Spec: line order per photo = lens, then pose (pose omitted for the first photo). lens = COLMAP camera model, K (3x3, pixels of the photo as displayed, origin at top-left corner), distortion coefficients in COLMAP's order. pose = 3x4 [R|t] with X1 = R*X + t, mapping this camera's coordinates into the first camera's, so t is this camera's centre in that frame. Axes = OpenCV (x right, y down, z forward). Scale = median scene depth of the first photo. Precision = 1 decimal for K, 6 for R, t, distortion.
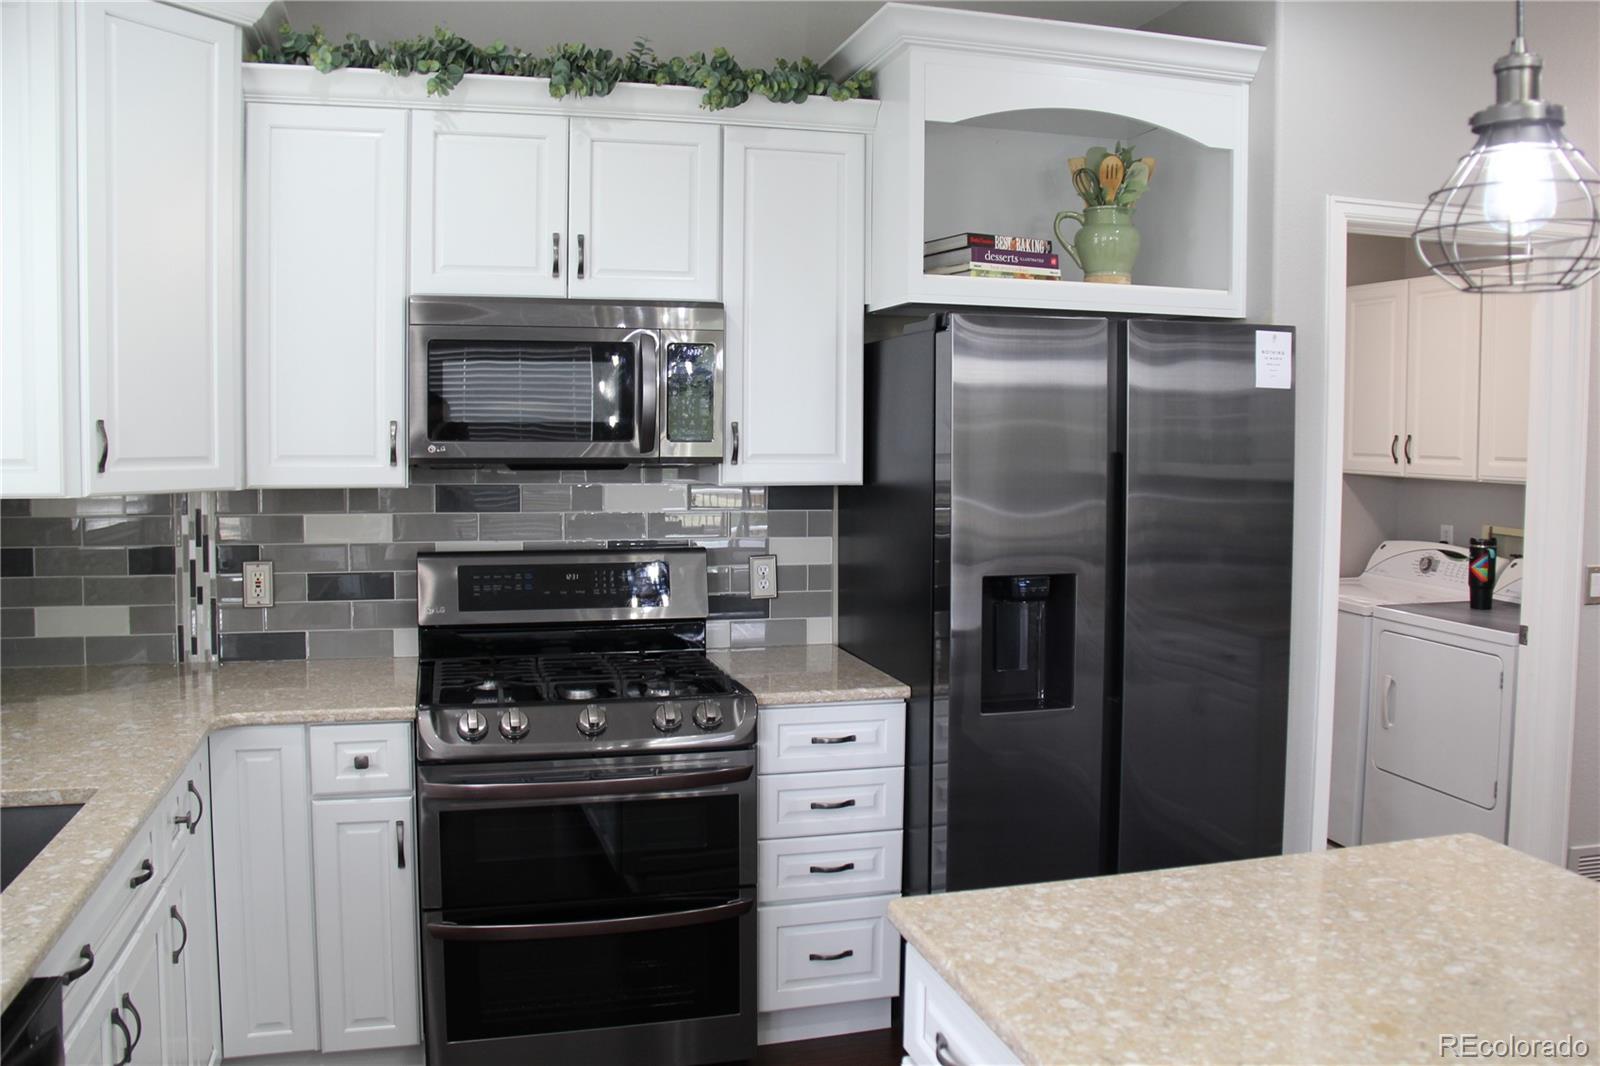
lens RADIAL K [[1337.9, 0, 811.8], [0, 1337.9, 526.5], [0, 0, 1]] dist [-0.149240, 0.053752]
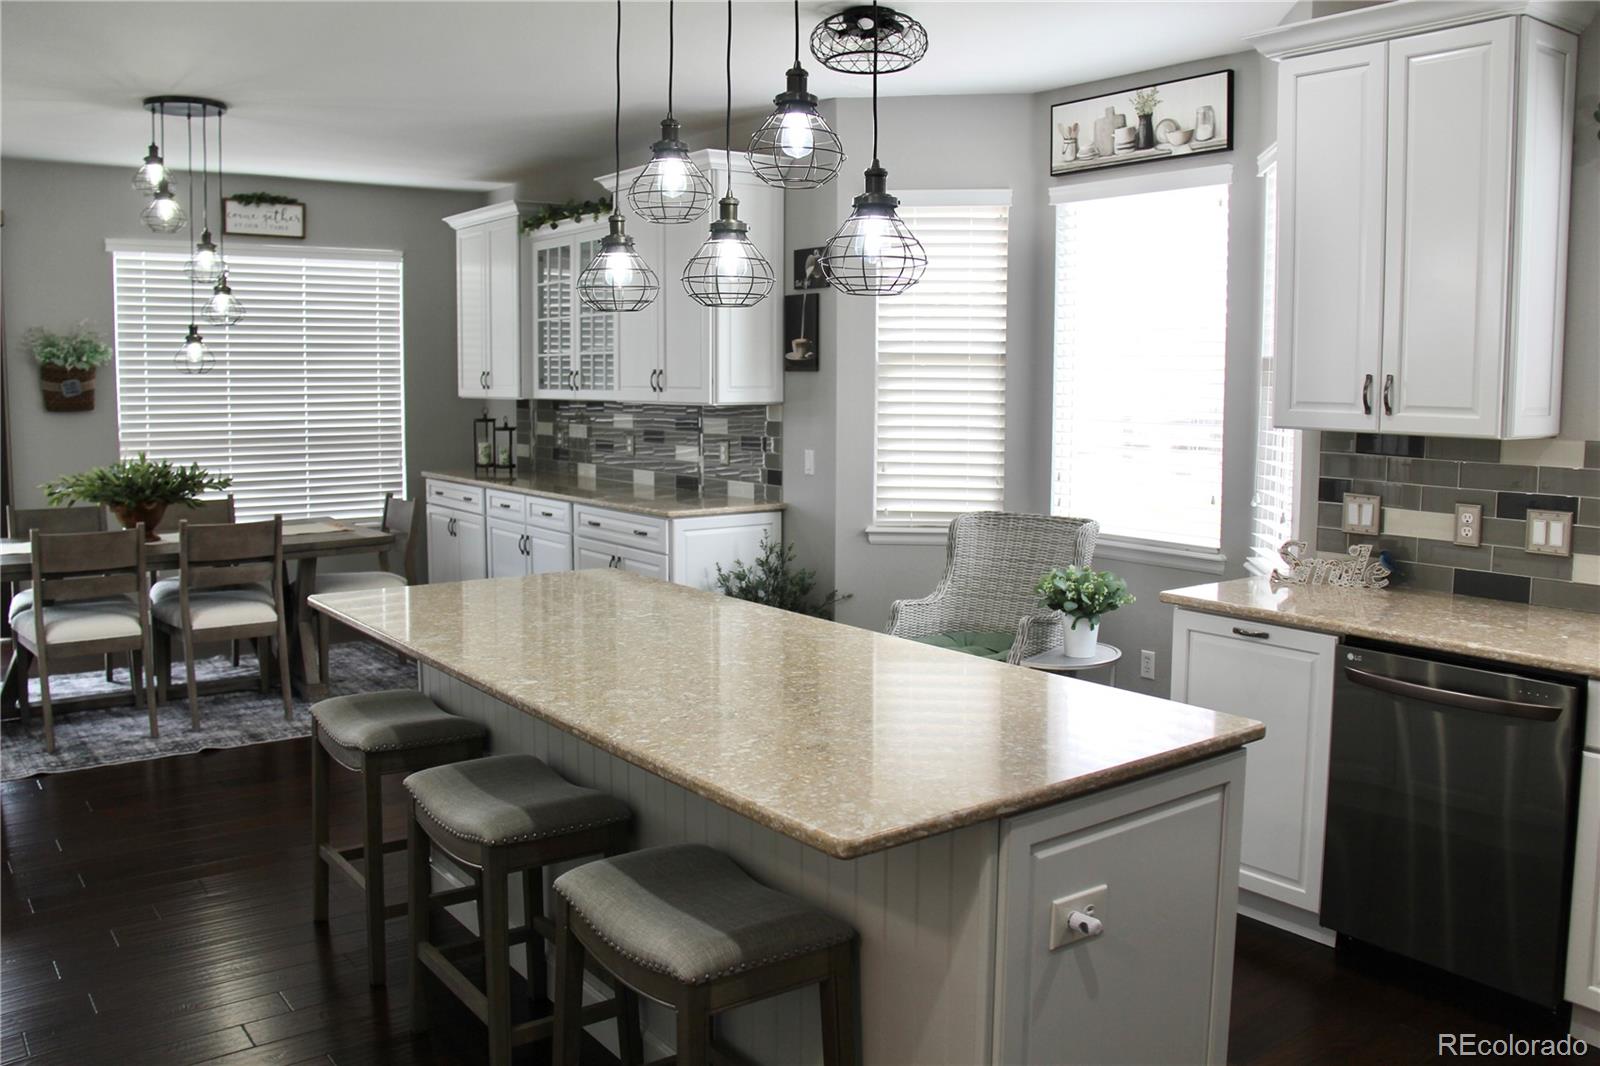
lens RADIAL K [[1337.9, 0, 813.4], [0, 1337.9, 529.7], [0, 0, 1]] dist [-0.149240, 0.053752]
pose [[-0.931798, 0.030244, -0.361716, 0.518419], [-0.037148, 0.983344, 0.177916, -0.075161], [0.361073, 0.179219, -0.915154, 1.079119]]
